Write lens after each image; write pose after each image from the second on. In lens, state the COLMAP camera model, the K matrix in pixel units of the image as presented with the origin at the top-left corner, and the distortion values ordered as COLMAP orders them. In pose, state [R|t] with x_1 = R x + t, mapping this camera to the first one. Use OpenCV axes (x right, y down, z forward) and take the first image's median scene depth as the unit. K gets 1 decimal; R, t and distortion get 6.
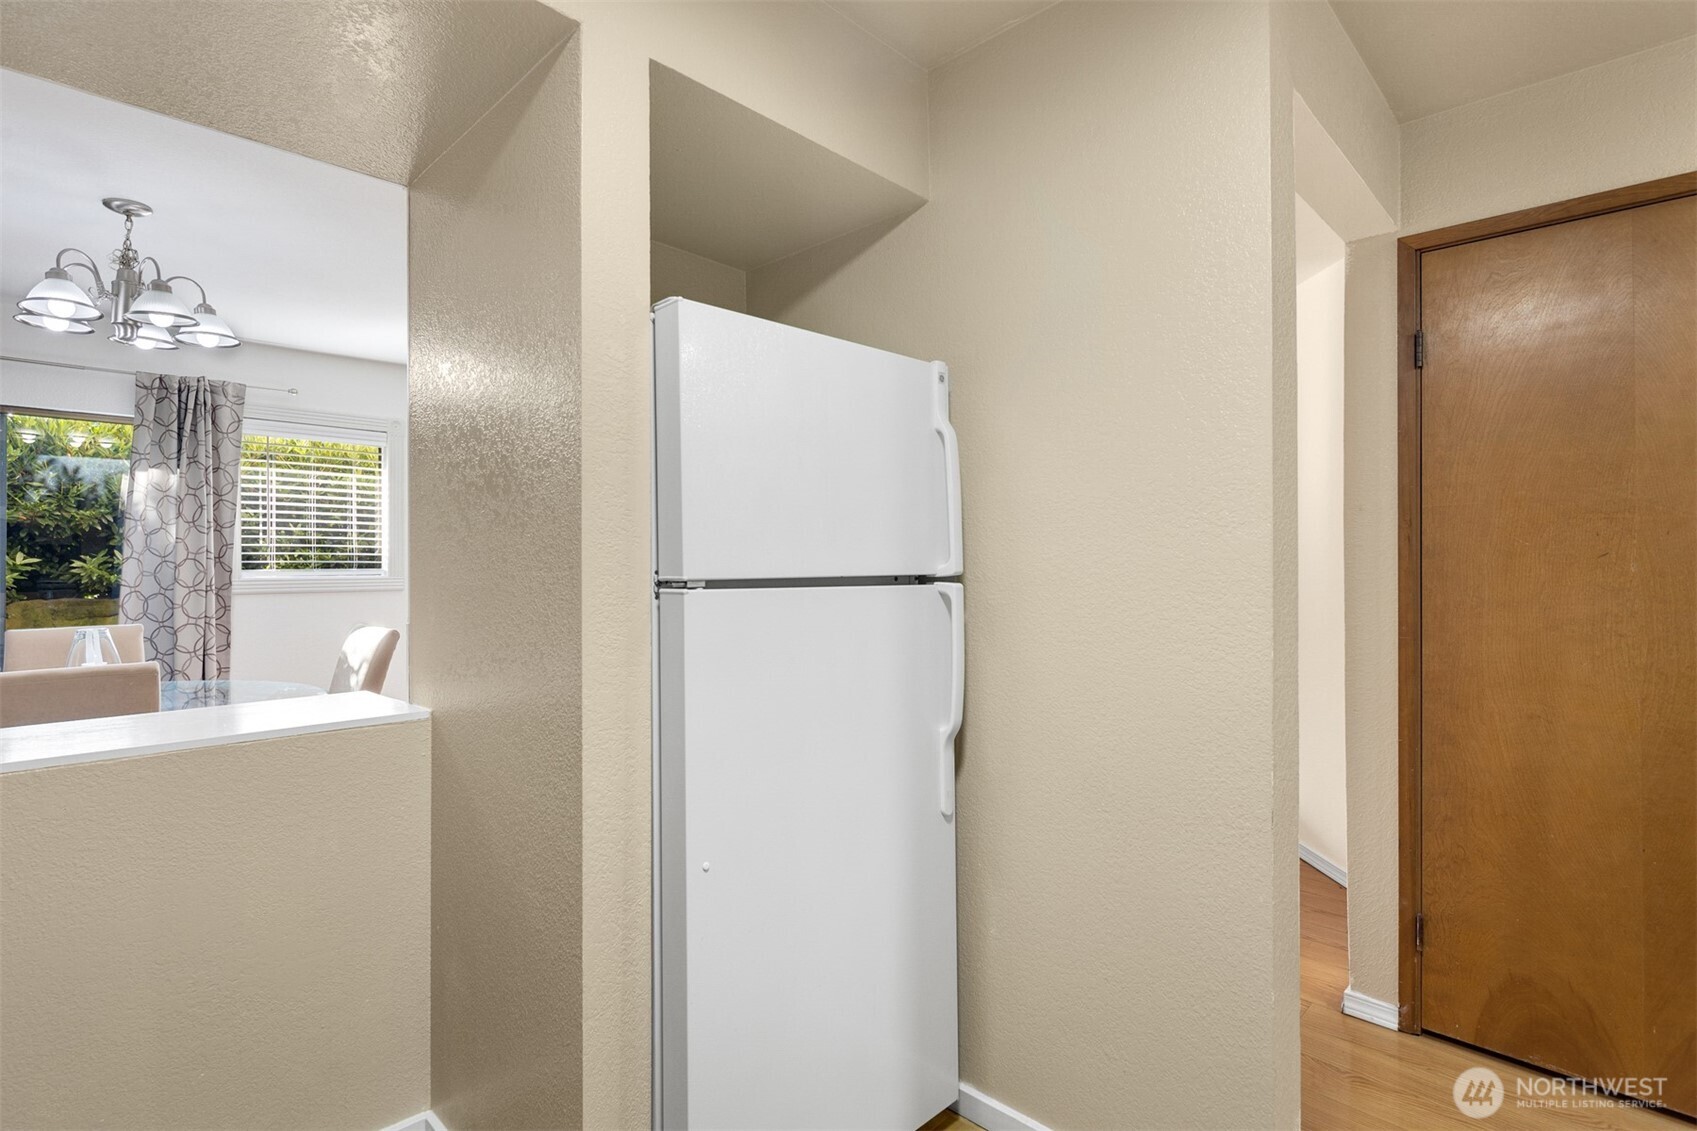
lens RADIAL K [[819.1, 0, 847.0], [0, 819.1, 563.6], [0, 0, 1]] dist [0.004791, -0.005996]
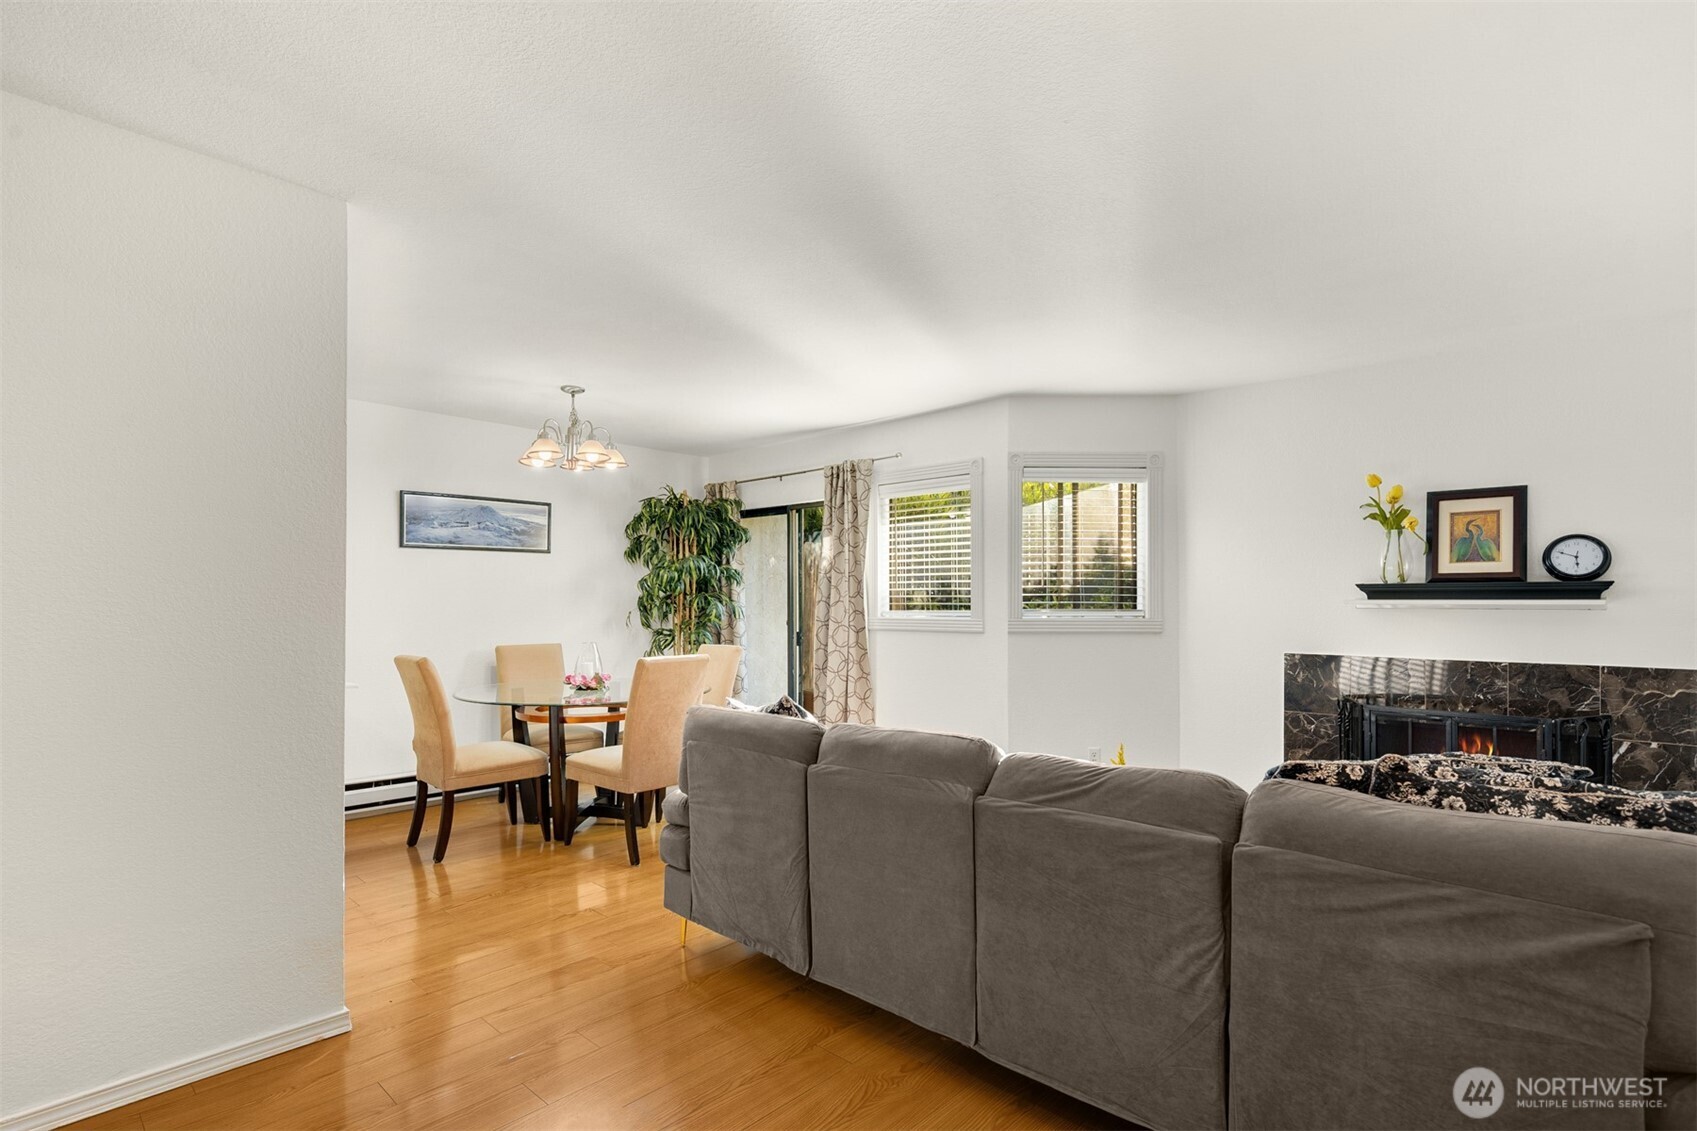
lens RADIAL K [[819.1, 0, 850.7], [0, 819.1, 593.1], [0, 0, 1]] dist [0.004791, -0.005996]
pose [[0.024571, -0.015070, -0.999584, 0.498482], [-0.001869, 0.999884, -0.015121, 0.000775], [0.999696, 0.002240, 0.024540, 0.961395]]
